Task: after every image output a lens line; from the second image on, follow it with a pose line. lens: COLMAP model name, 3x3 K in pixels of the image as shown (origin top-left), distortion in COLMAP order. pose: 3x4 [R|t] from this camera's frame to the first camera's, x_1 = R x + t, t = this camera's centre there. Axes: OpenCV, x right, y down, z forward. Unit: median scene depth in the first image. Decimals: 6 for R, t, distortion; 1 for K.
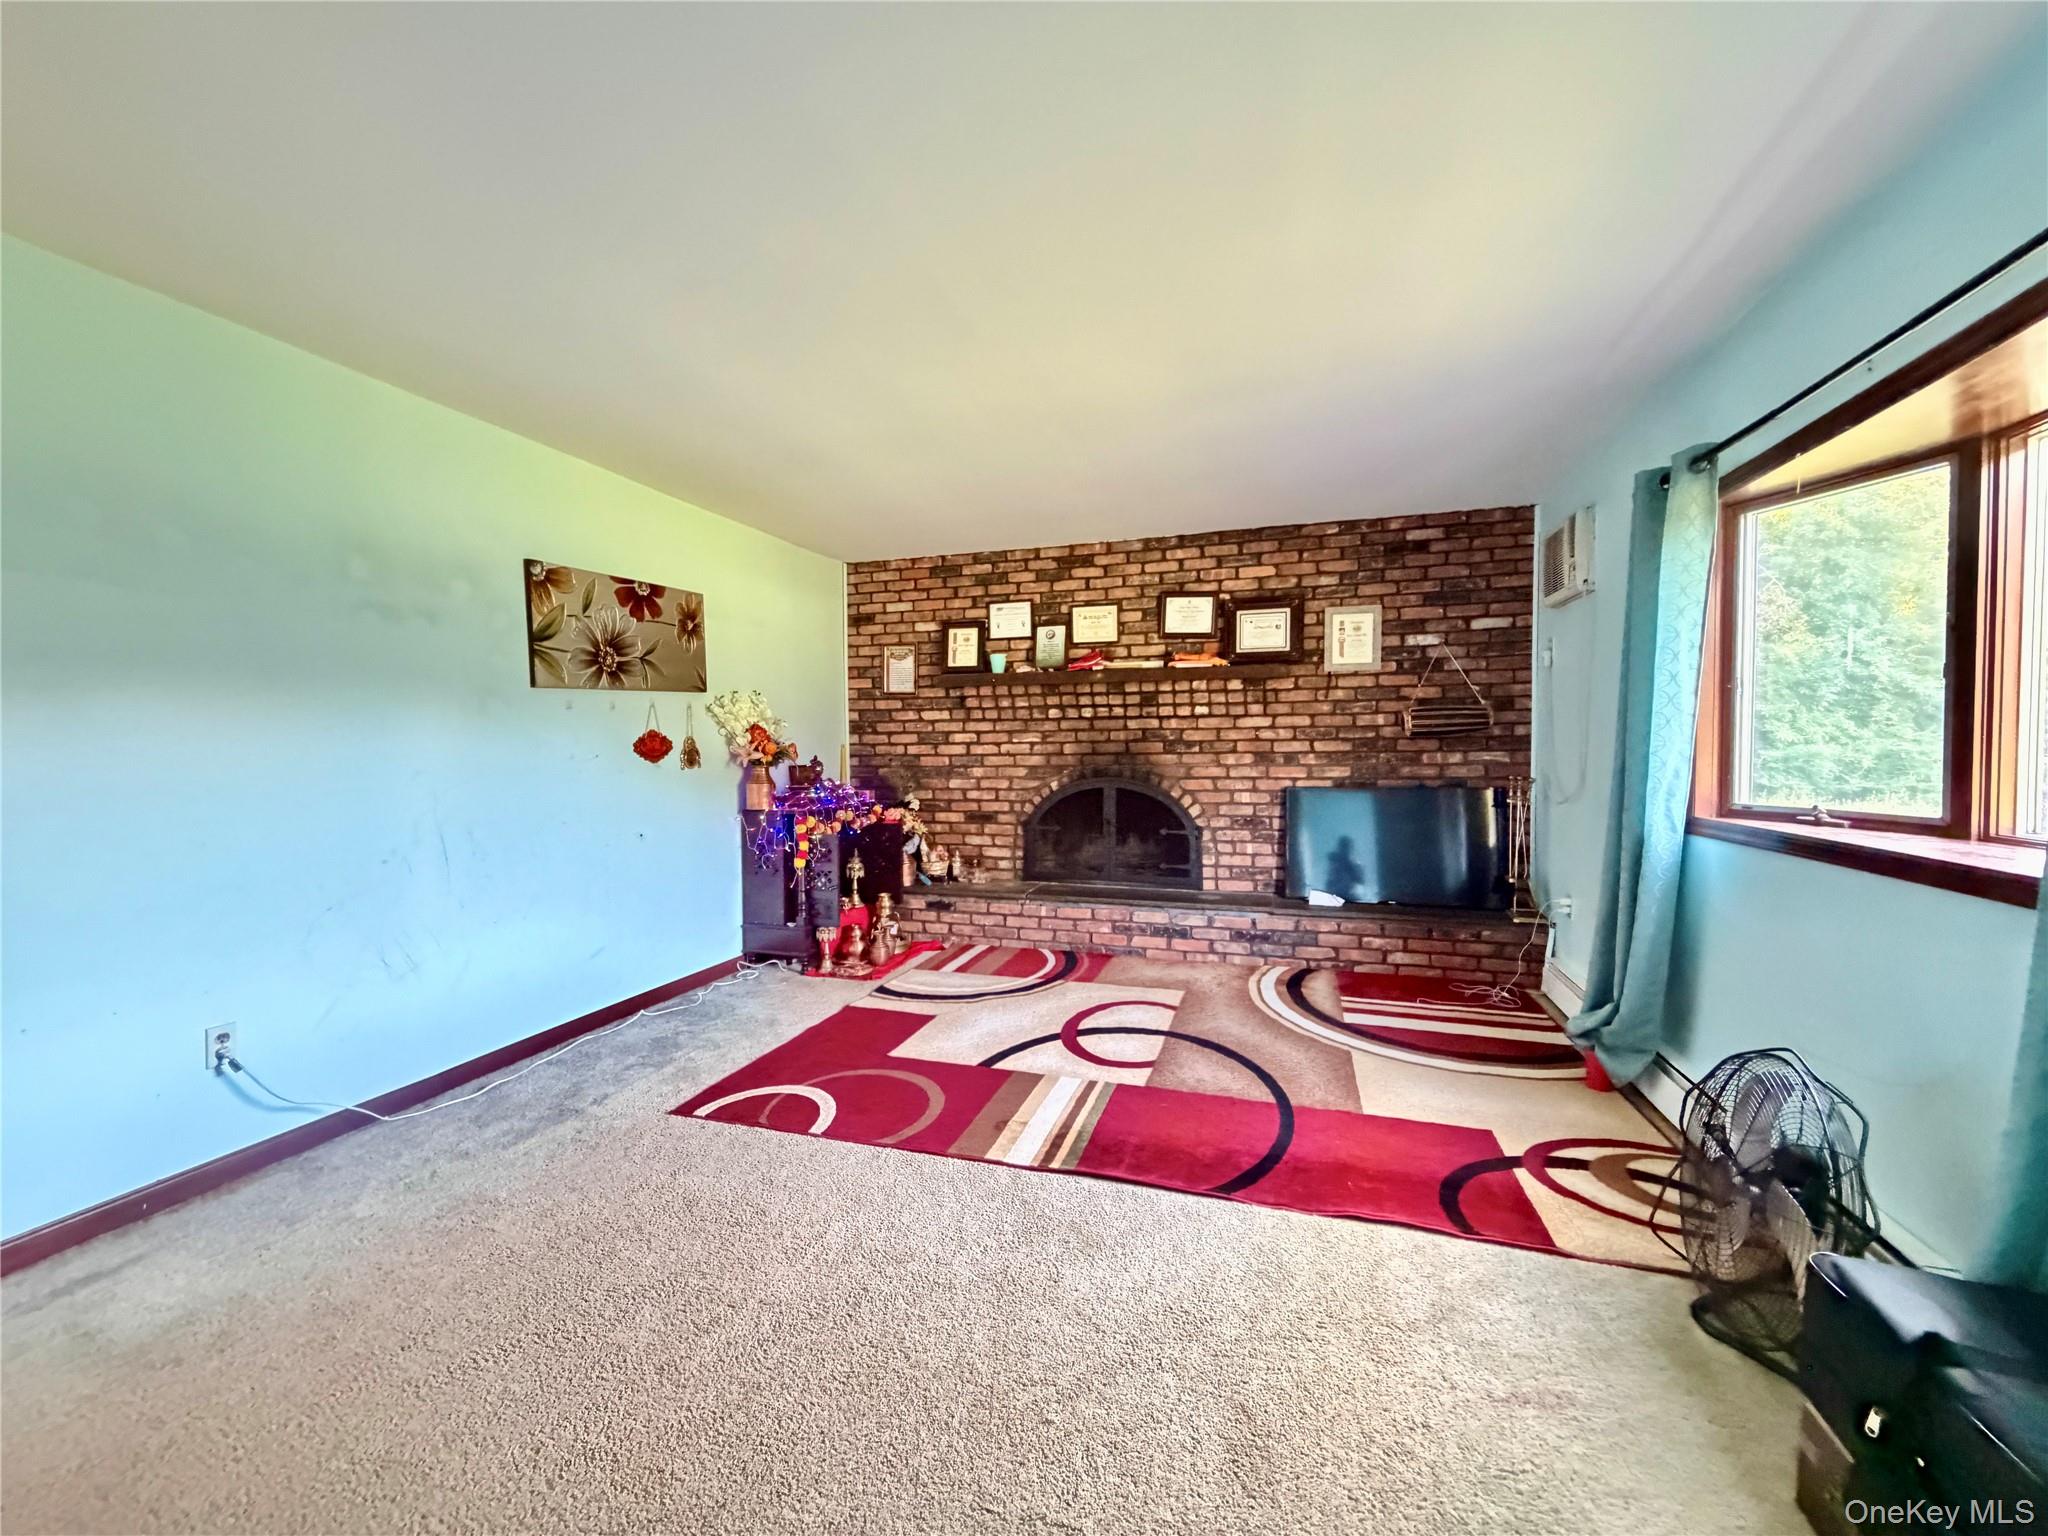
lens RADIAL K [[815.4, 0, 1022.0], [0, 815.4, 768.3], [0, 0, 1]] dist [-0.001733, 0.000319]
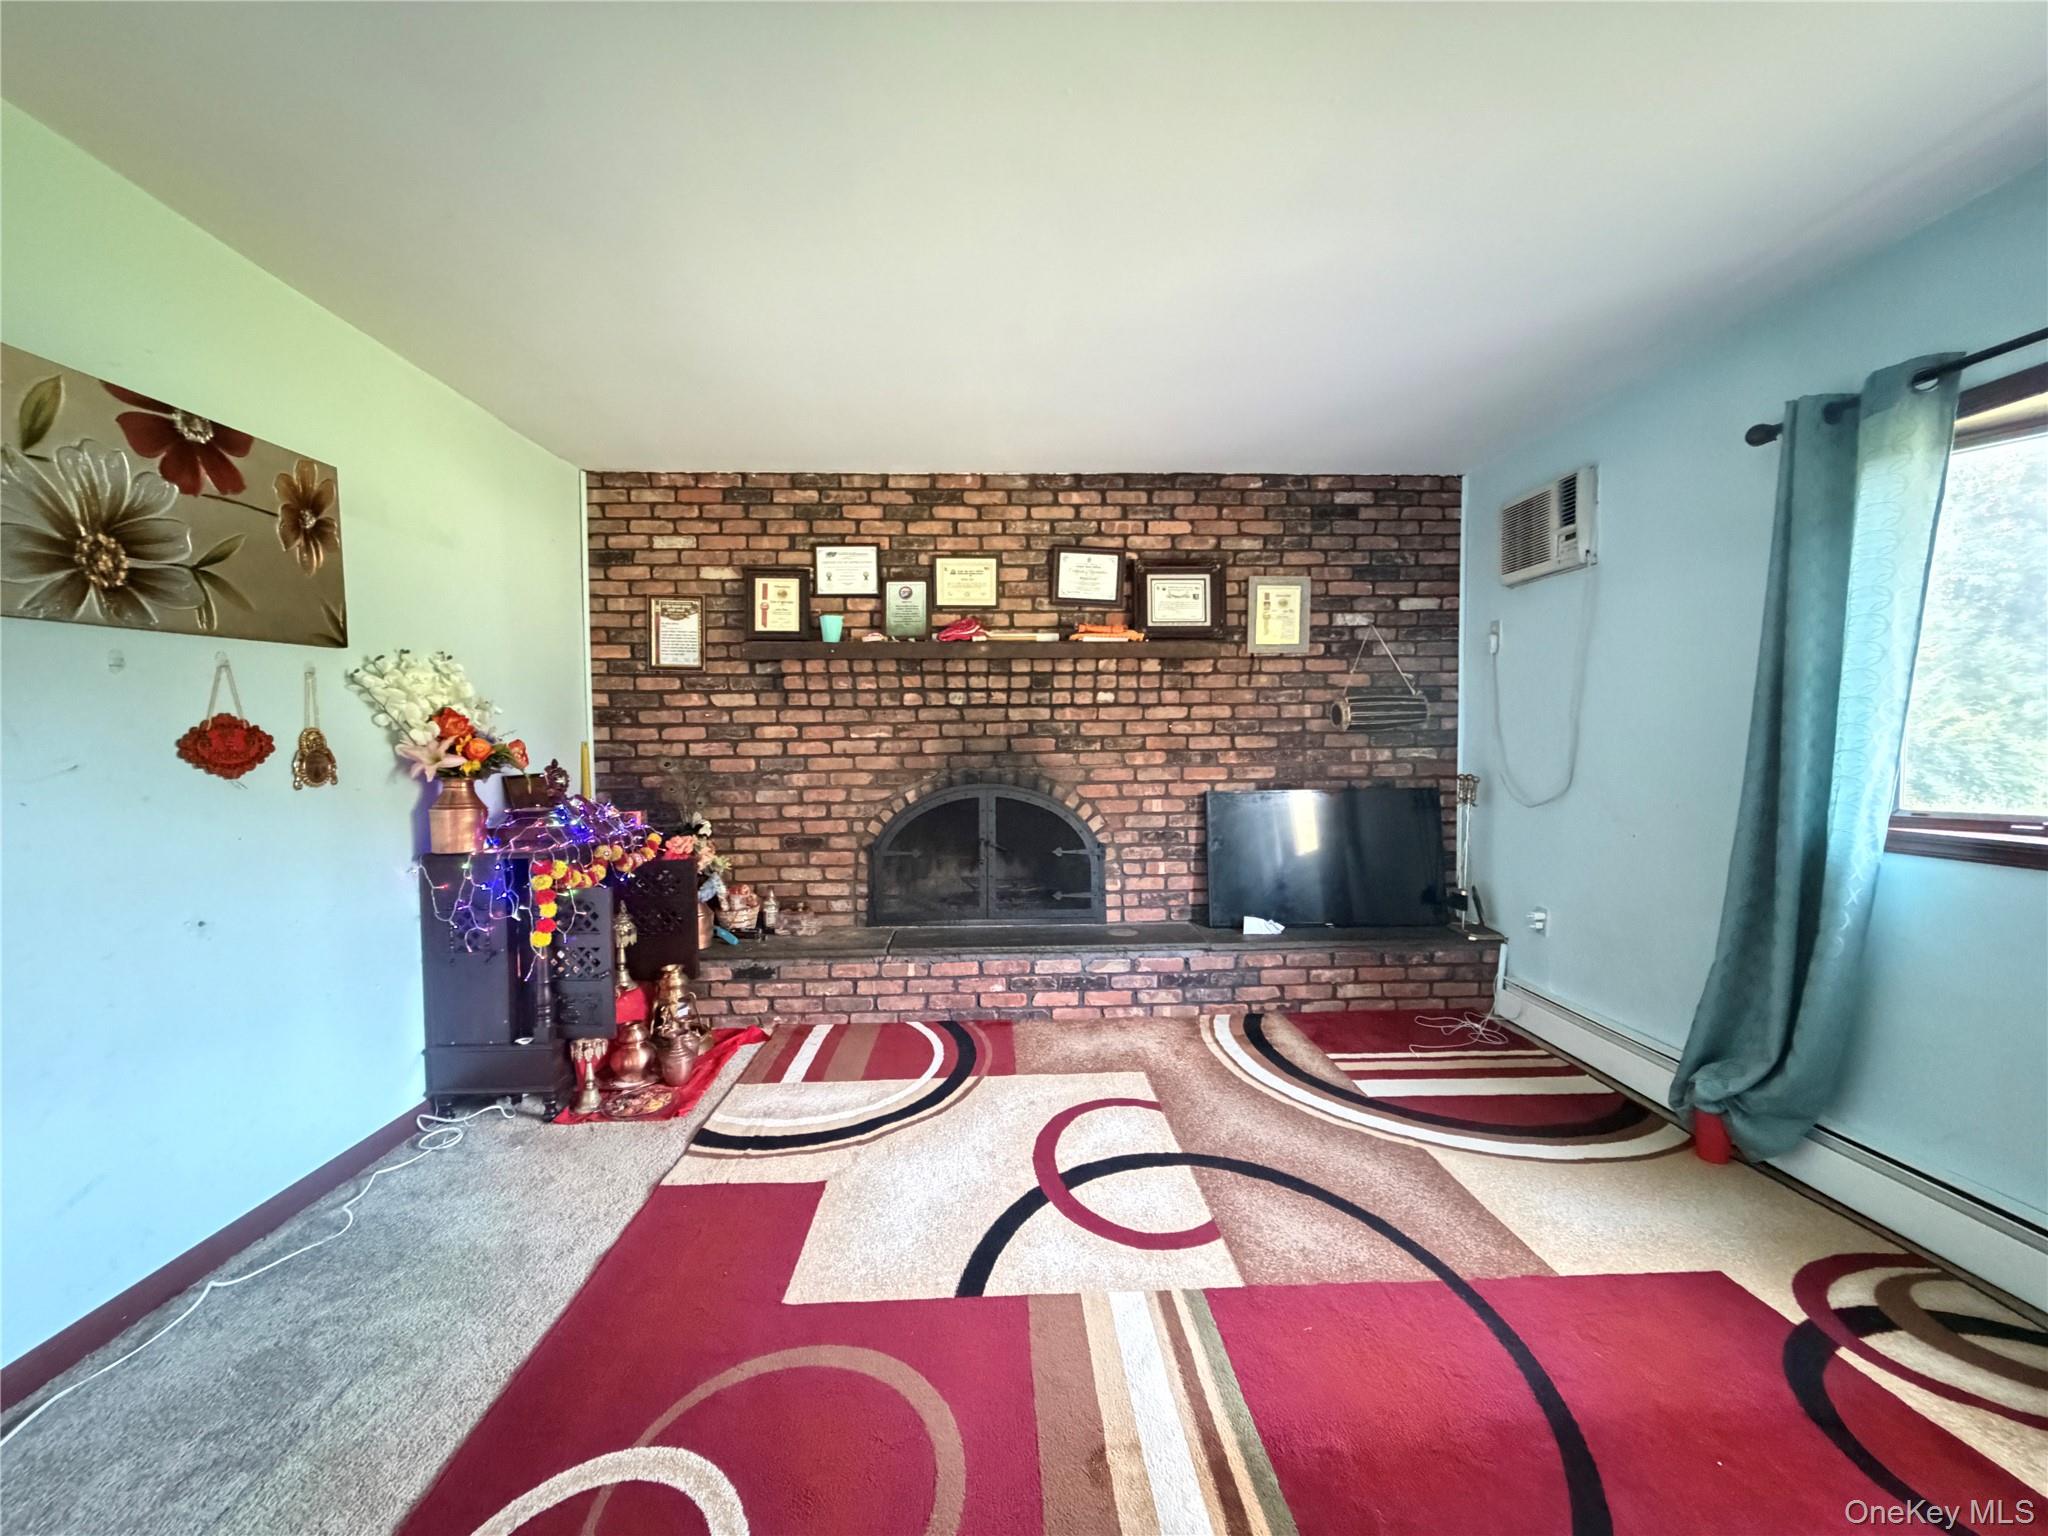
lens RADIAL K [[815.4, 0, 1022.0], [0, 815.4, 768.3], [0, 0, 1]] dist [-0.001733, 0.000319]
pose [[0.937412, -0.014144, 0.347934, -0.133750], [0.012898, 0.999899, 0.005897, -0.007962], [-0.347982, -0.001040, 0.937500, 0.285672]]
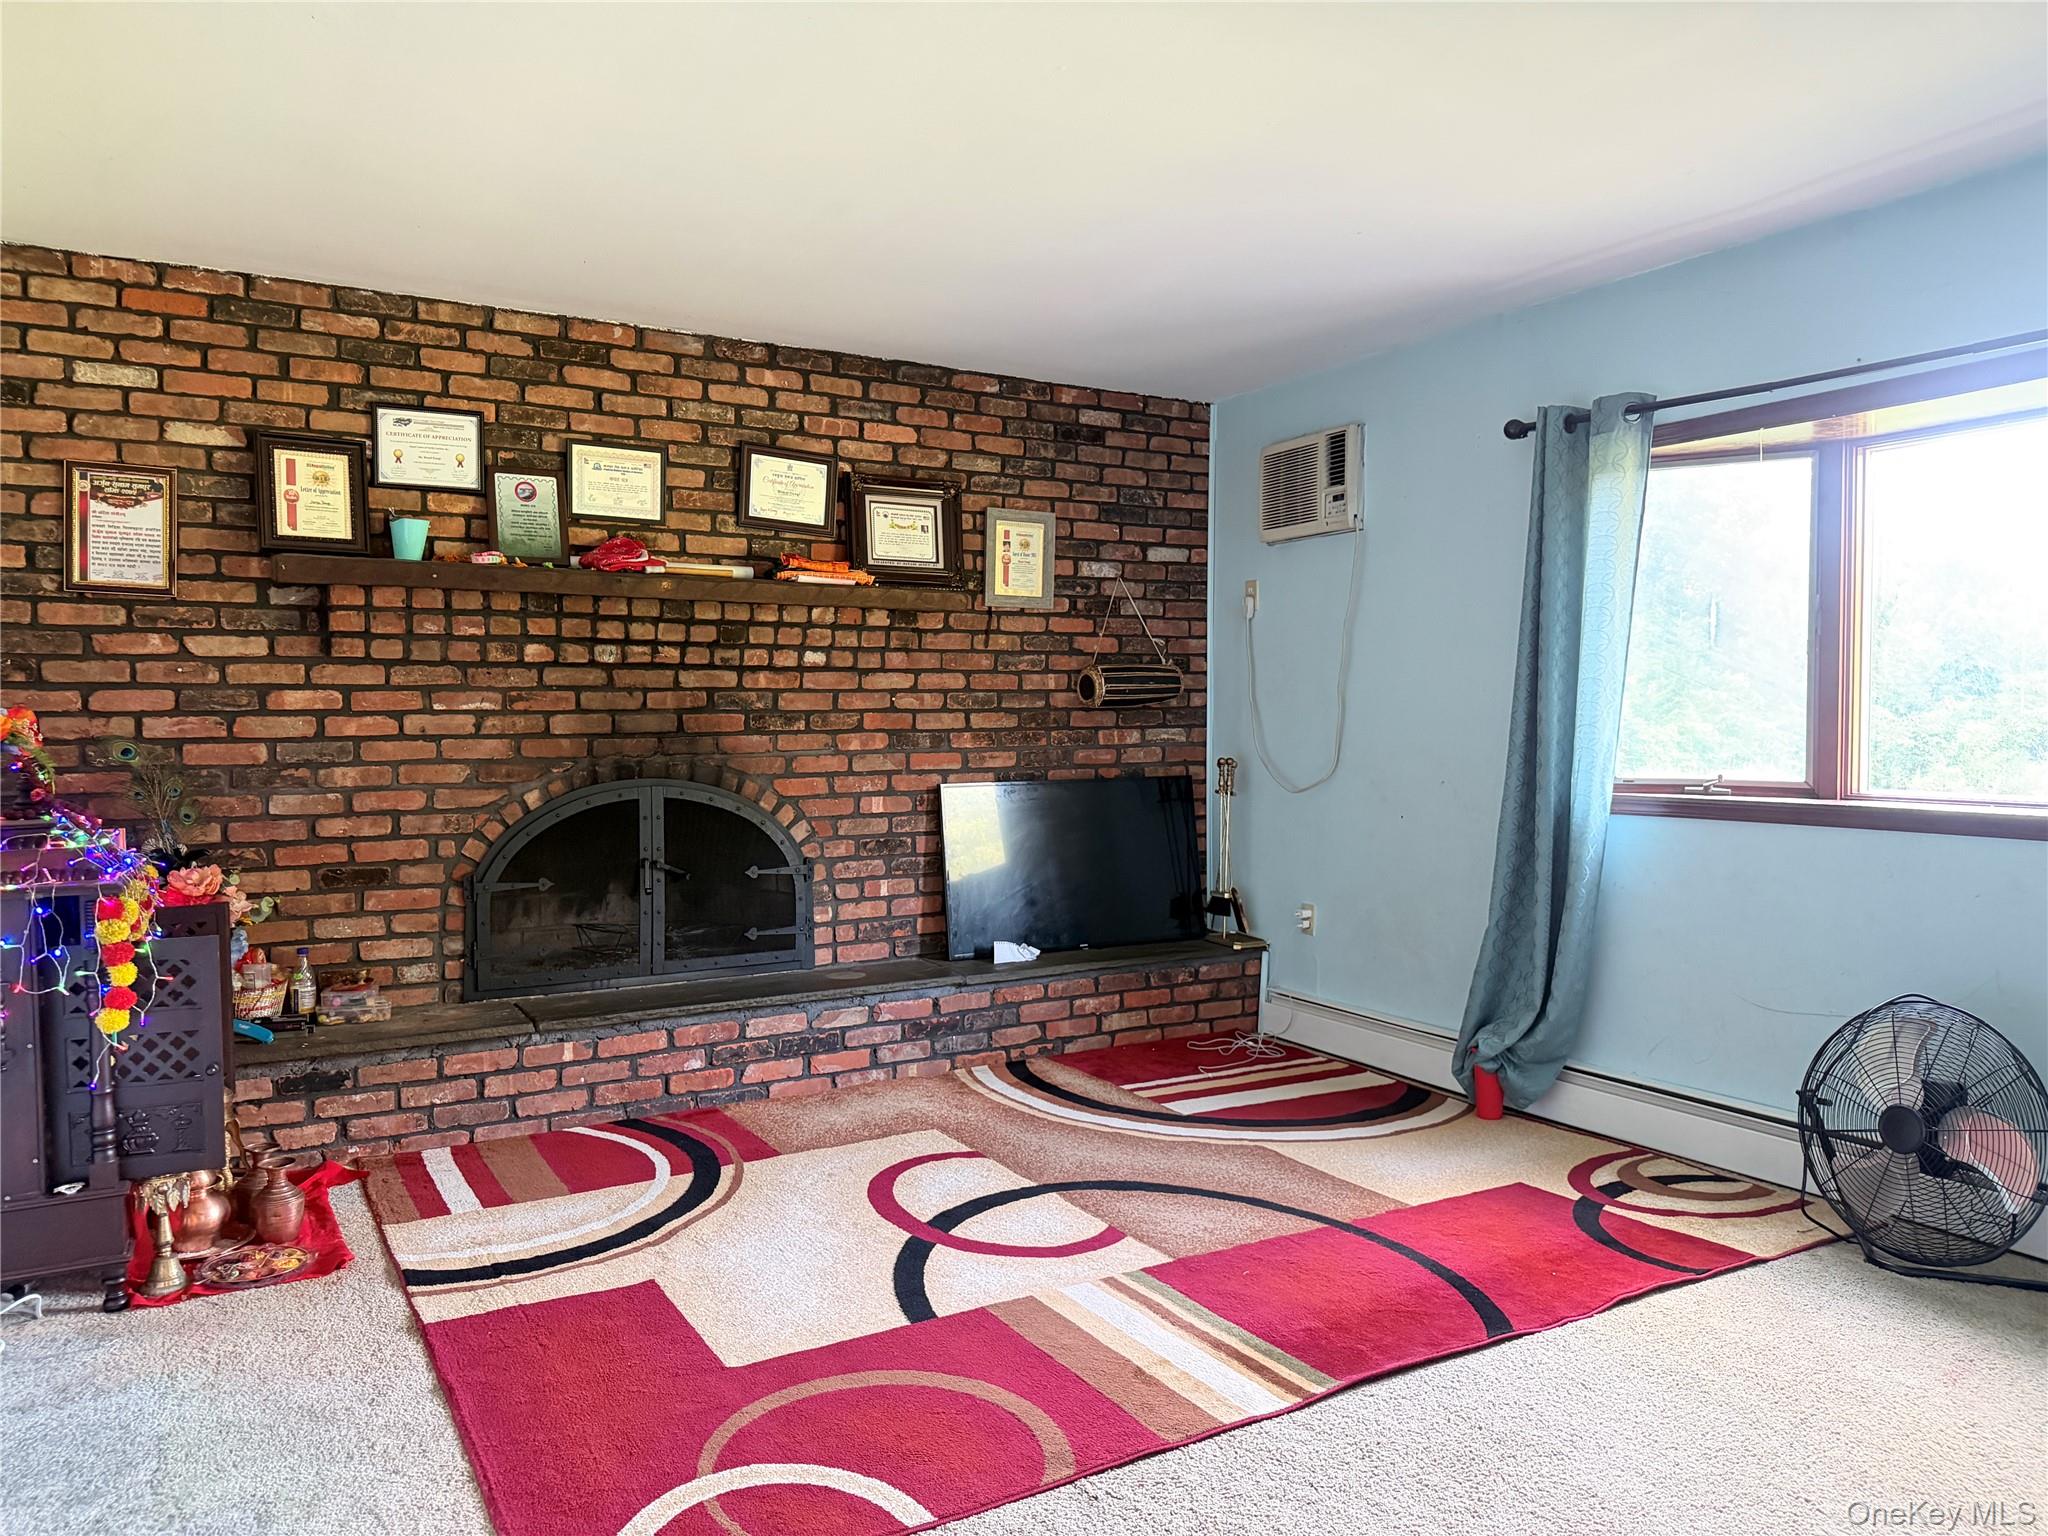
lens RADIAL K [[1425.2, 0, 1022.9], [0, 1425.2, 778.4], [0, 0, 1]] dist [0.134326, -0.229336]
pose [[0.667431, -0.027284, 0.744172, -0.445077], [0.021953, 0.999615, 0.016961, 0.000288], [-0.744348, 0.005016, 0.667773, 0.208652]]
